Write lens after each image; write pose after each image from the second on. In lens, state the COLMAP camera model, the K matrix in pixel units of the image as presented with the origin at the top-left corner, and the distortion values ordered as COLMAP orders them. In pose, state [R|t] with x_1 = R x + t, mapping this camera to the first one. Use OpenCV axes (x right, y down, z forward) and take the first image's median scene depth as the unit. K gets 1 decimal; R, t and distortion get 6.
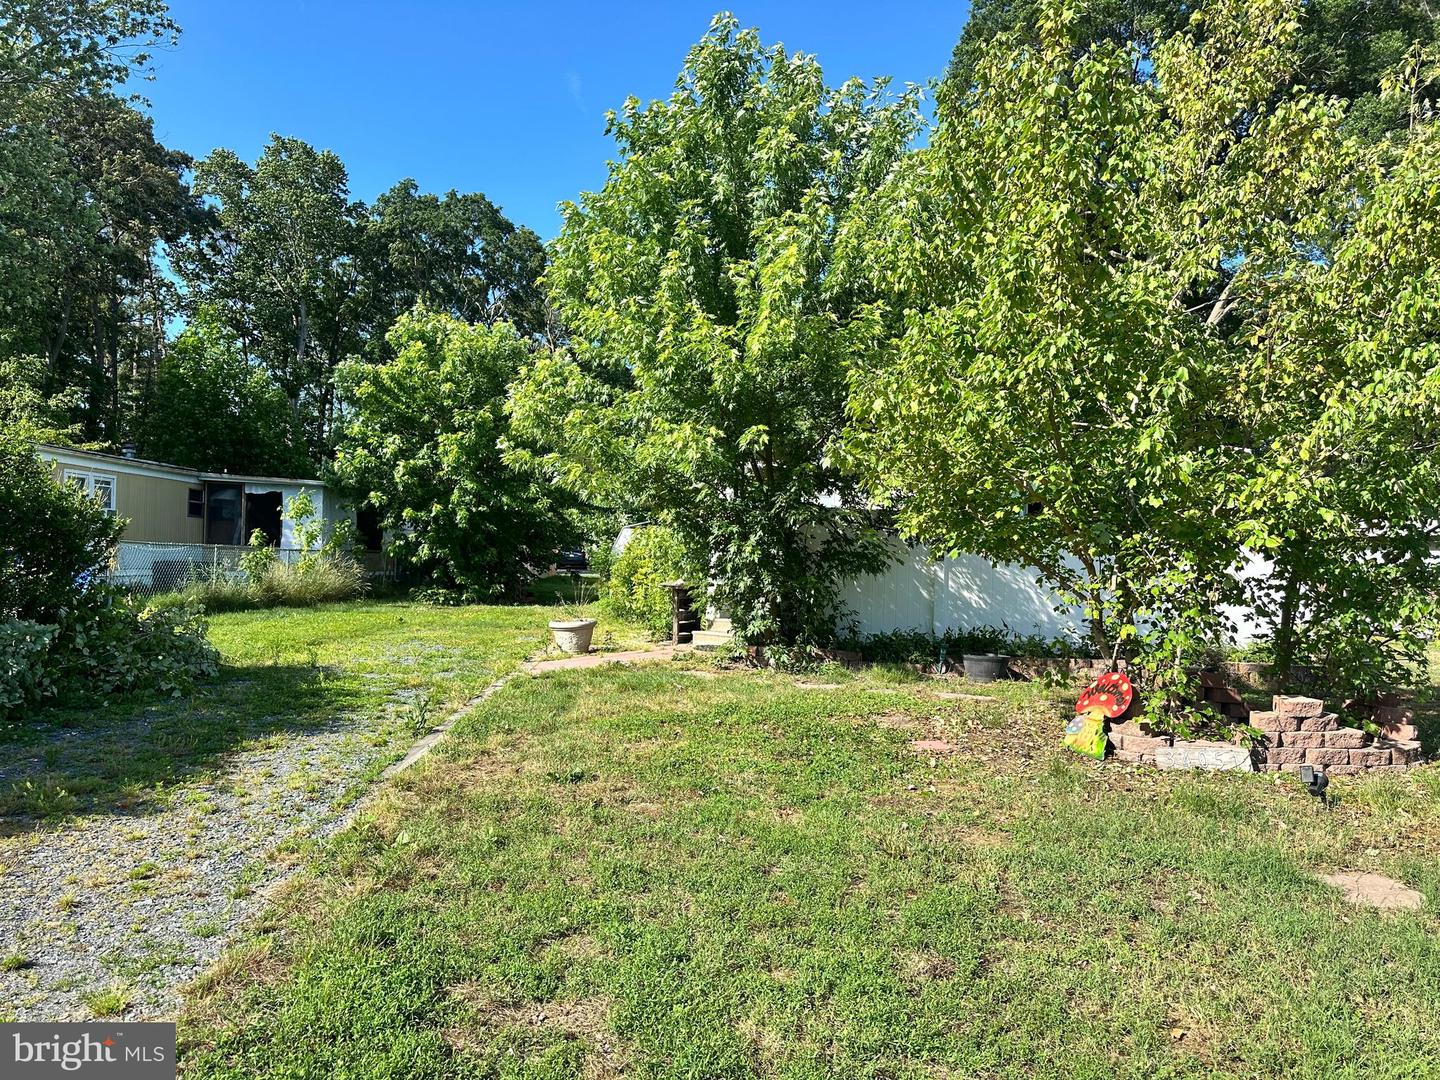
lens RADIAL K [[1013.1, 0, 693.4], [0, 1013.1, 546.7], [0, 0, 1]] dist [0.061317, -0.073060]
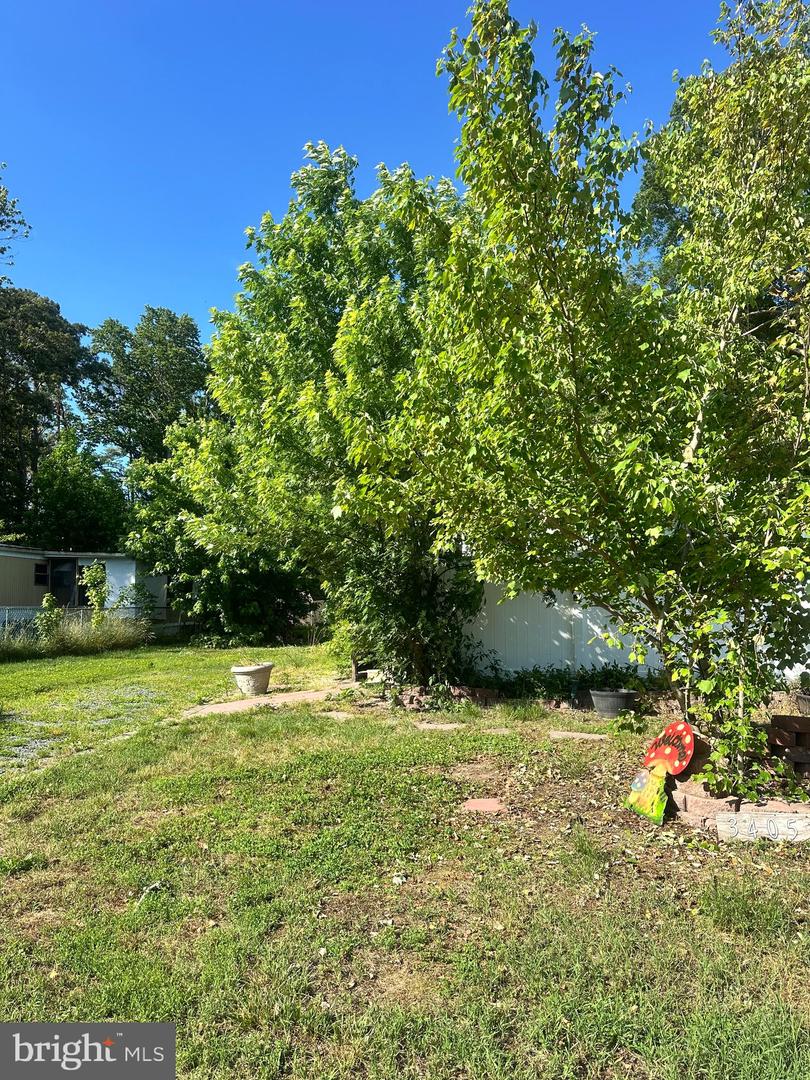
lens RADIAL K [[746.7, 0, 405.0], [0, 746.7, 540.0], [0, 0, 1]] dist [0.099581, -0.115948]
pose [[0.993146, -0.042389, -0.108919, 0.119158], [0.034518, 0.996722, -0.073164, -0.000124], [0.111663, 0.068902, 0.991355, 0.134968]]
